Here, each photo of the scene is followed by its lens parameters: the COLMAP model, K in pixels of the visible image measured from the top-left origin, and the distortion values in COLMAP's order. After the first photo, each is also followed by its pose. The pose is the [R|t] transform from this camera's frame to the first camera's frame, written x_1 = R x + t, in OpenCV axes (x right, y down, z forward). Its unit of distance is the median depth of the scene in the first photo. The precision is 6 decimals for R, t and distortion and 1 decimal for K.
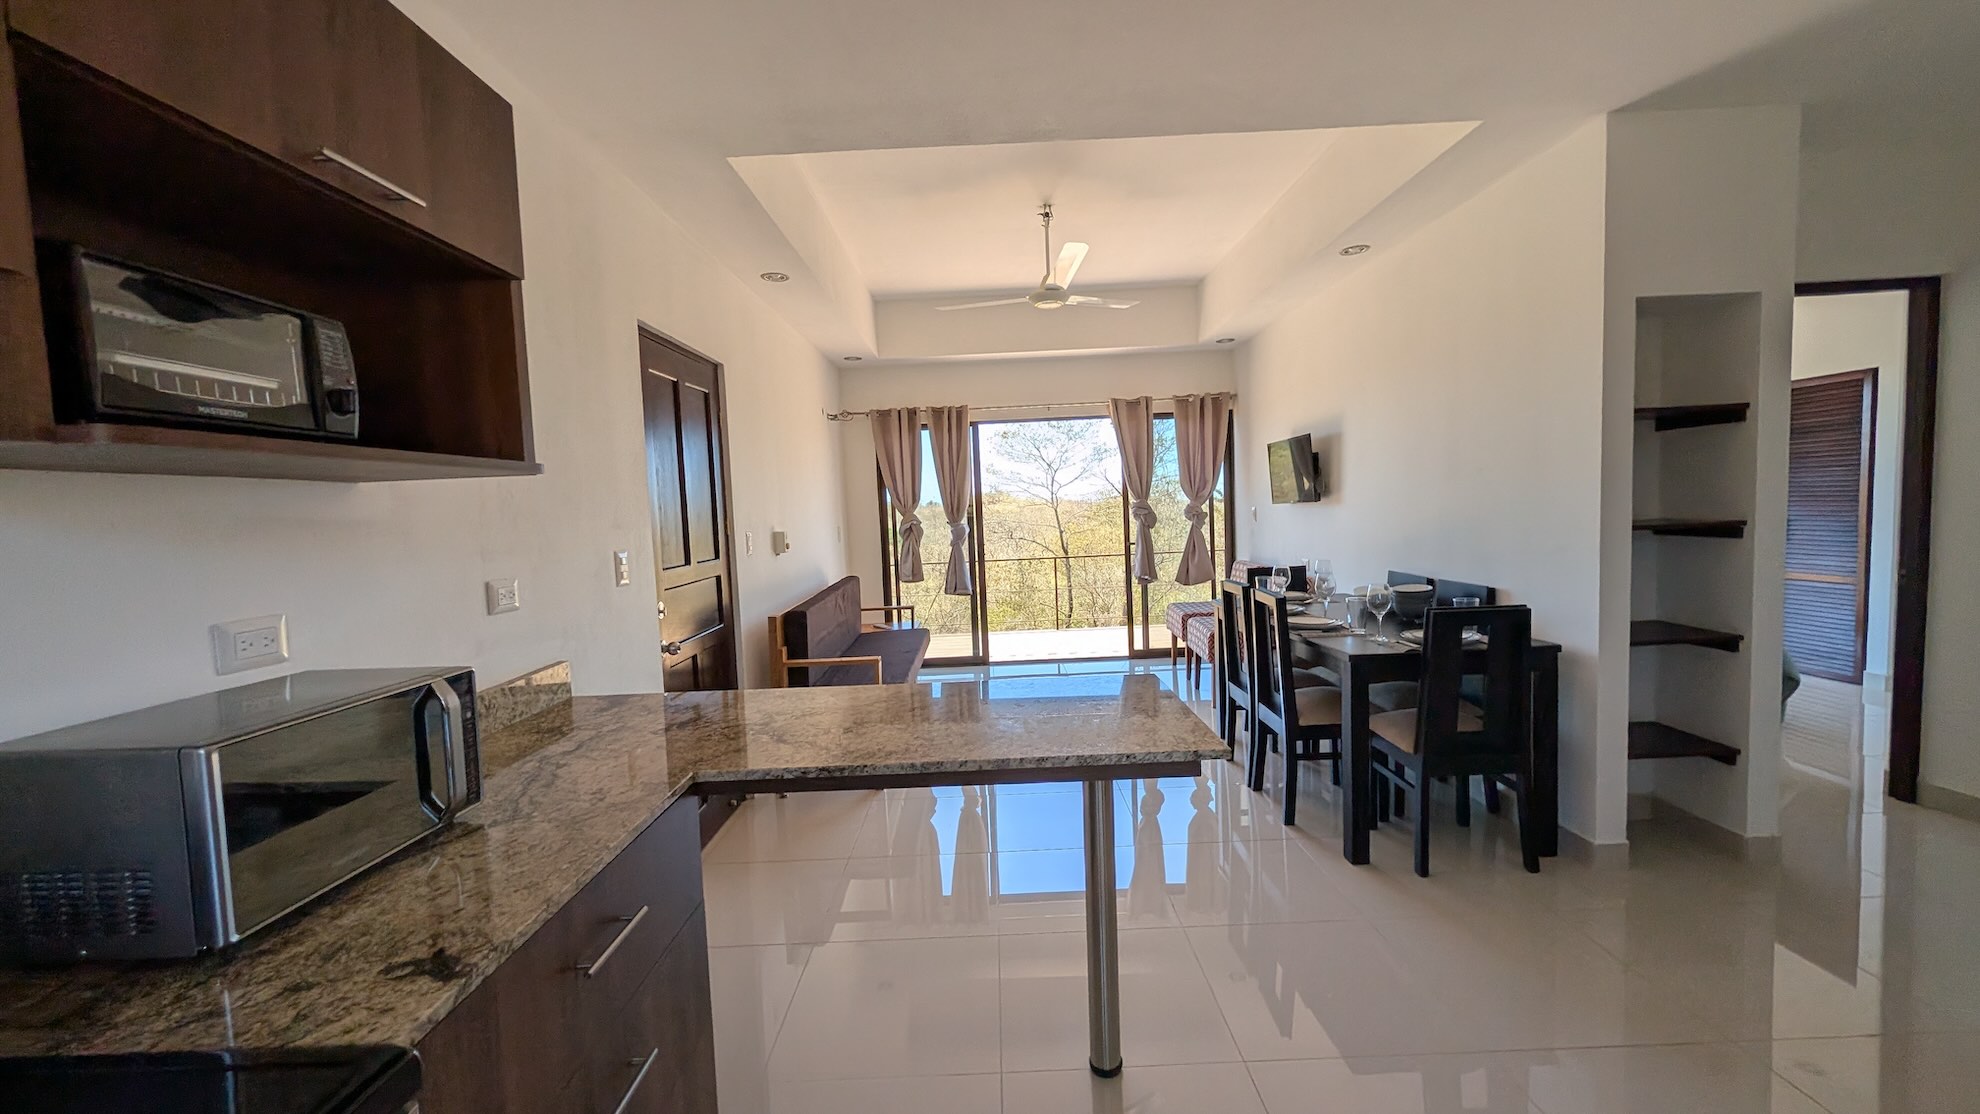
lens RADIAL K [[763.5, 0, 990.9], [0, 763.5, 562.5], [0, 0, 1]] dist [0.001130, 0.000124]
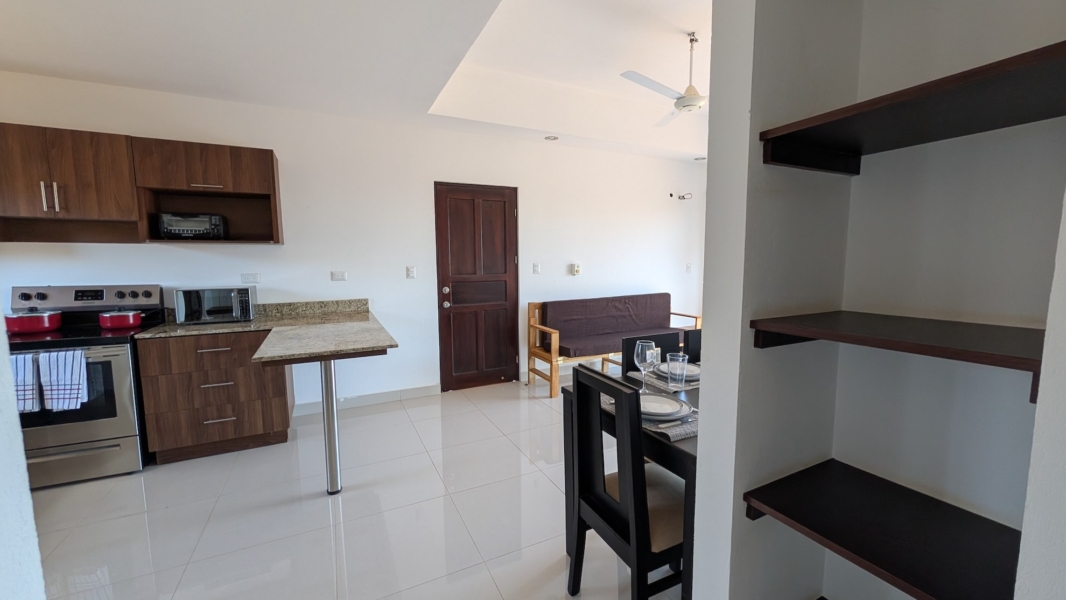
lens RADIAL K [[411.0, 0, 533.5], [0, 411.0, 303.0], [0, 0, 1]] dist [0.001130, 0.000124]
pose [[0.443930, 0.137035, -0.885521, 0.866686], [-0.078514, 0.990385, 0.113903, -0.071157], [0.892615, 0.018961, 0.450421, 0.562449]]
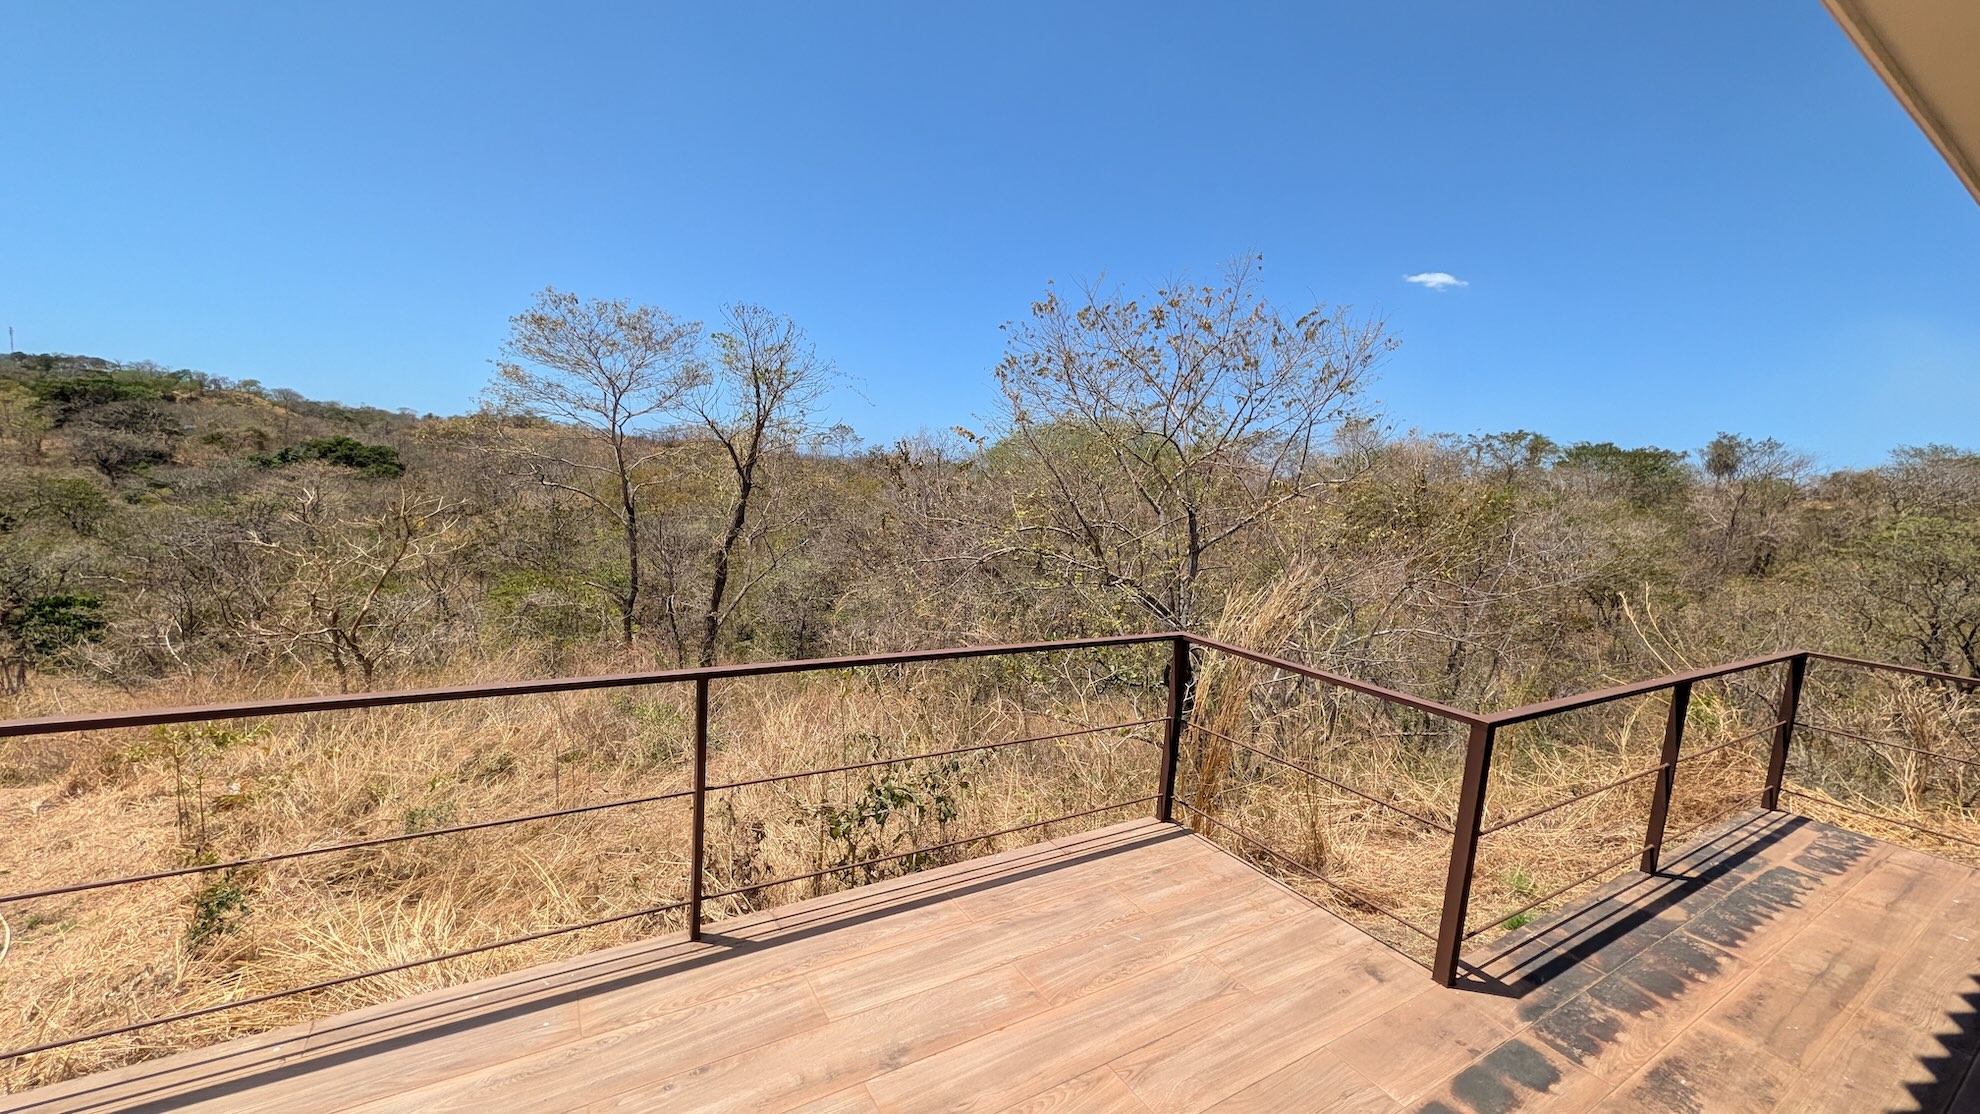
lens RADIAL K [[763.5, 0, 990.9], [0, 763.5, 562.5], [0, 0, 1]] dist [0.001130, 0.000124]
pose [[0.847631, 0.038635, 0.529178, 0.080237], [-0.070689, 0.996677, 0.040461, -0.162943], [-0.525857, -0.071703, 0.847545, 2.034112]]
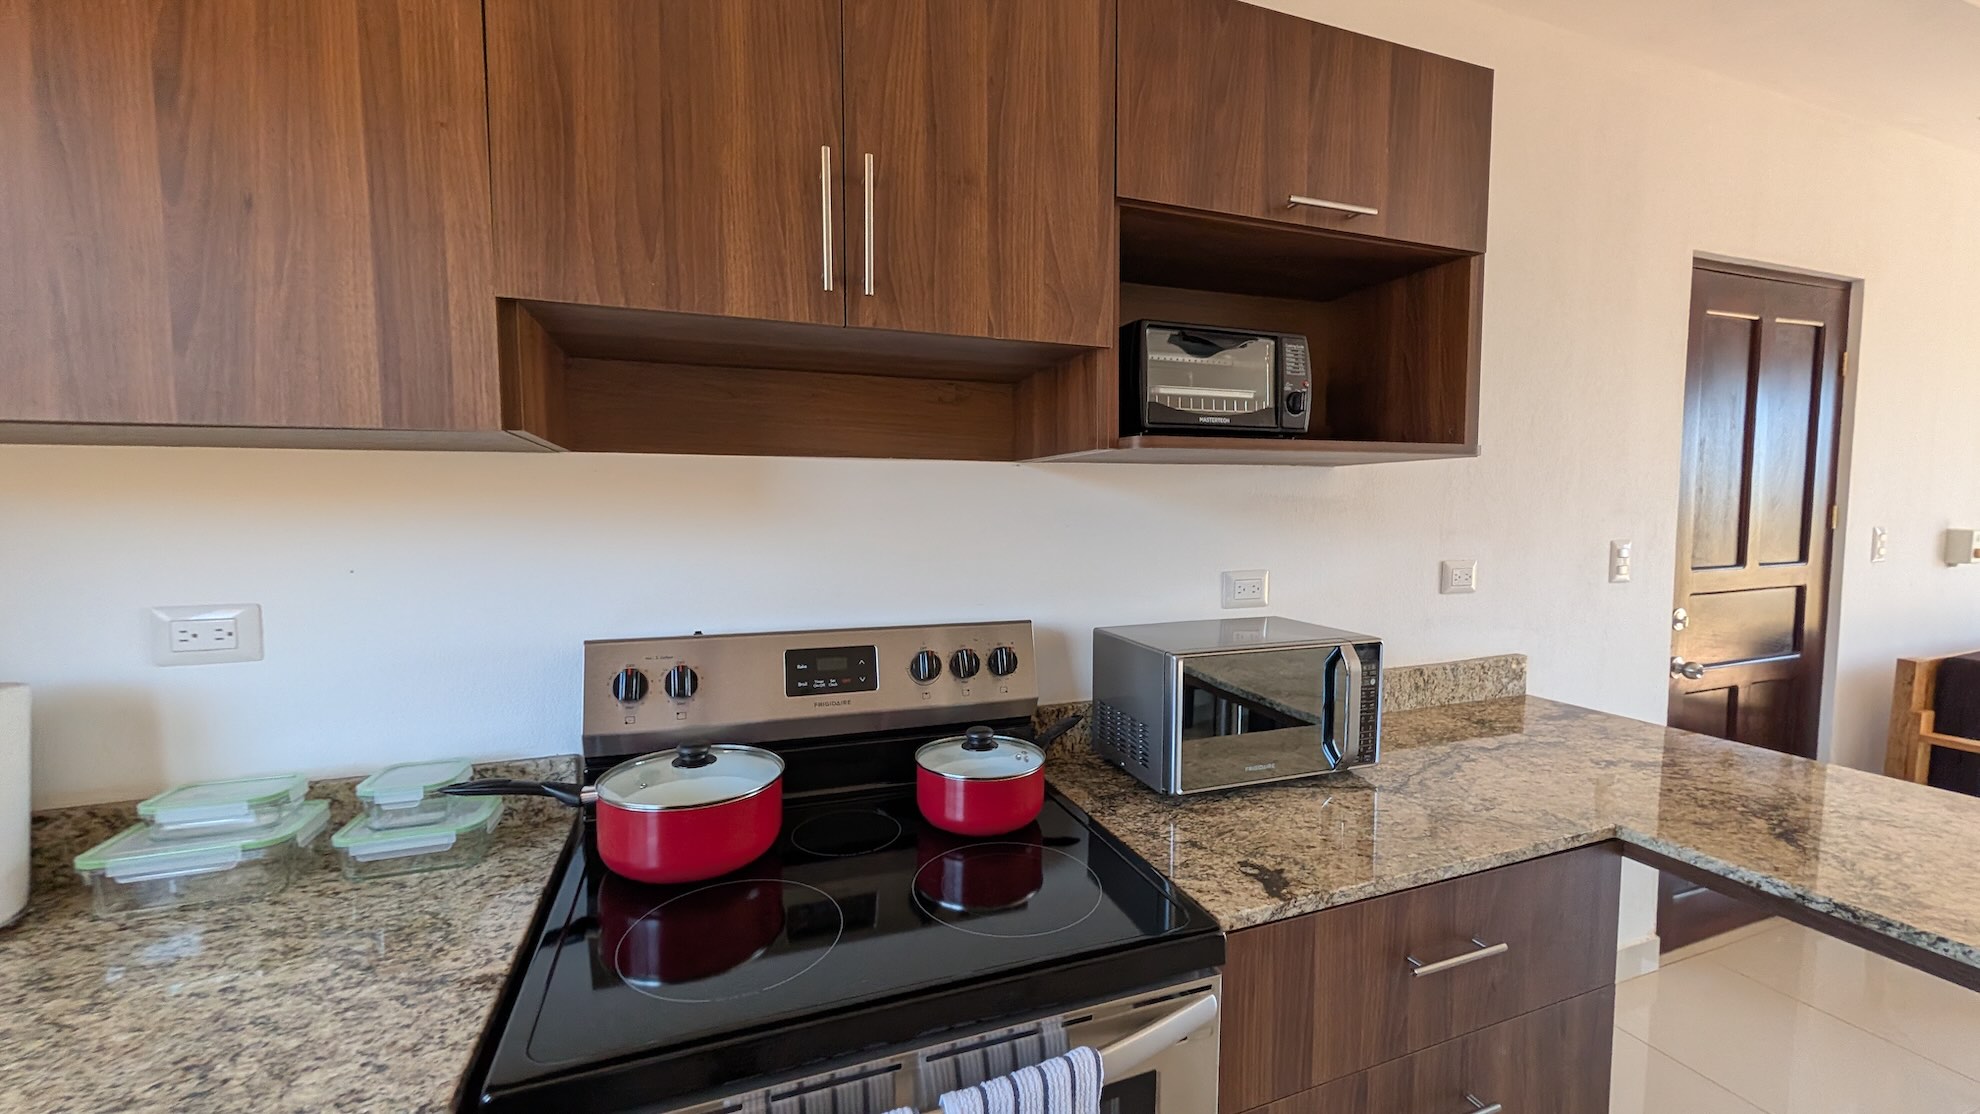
lens RADIAL K [[763.5, 0, 990.9], [0, 763.5, 562.5], [0, 0, 1]] dist [0.001130, 0.000124]
pose [[0.344013, 0.107935, -0.932741, 0.049712], [-0.076929, 0.993271, 0.086566, -0.008668], [0.935808, 0.041975, 0.350001, 0.044157]]
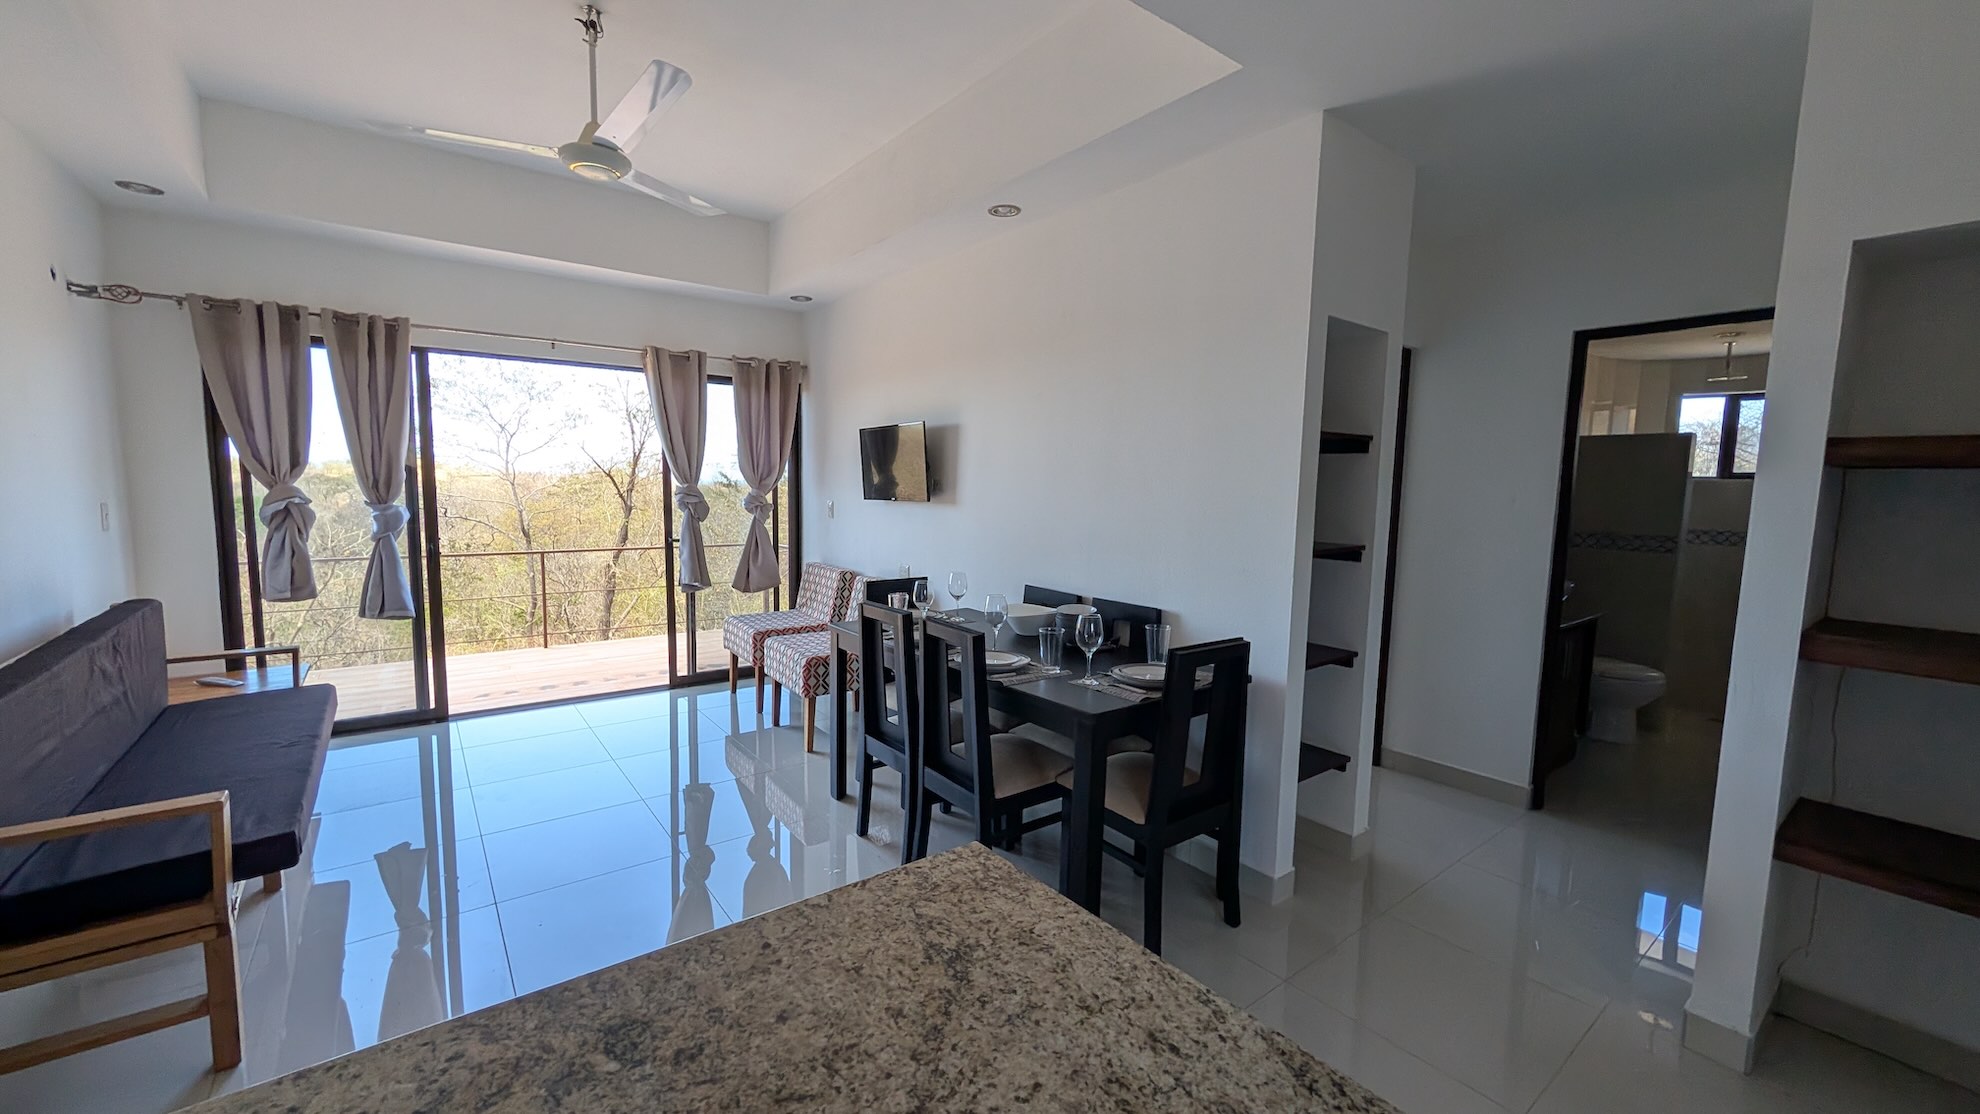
lens RADIAL K [[763.2, 0, 994.1], [0, 763.2, 559.2], [0, 0, 1]] dist [0.000084, -0.000286]
pose [[0.790634, -0.002722, 0.612282, -0.066802], [-0.007810, 0.999864, 0.014530, -0.038856], [-0.612239, -0.016270, 0.790506, 0.389416]]
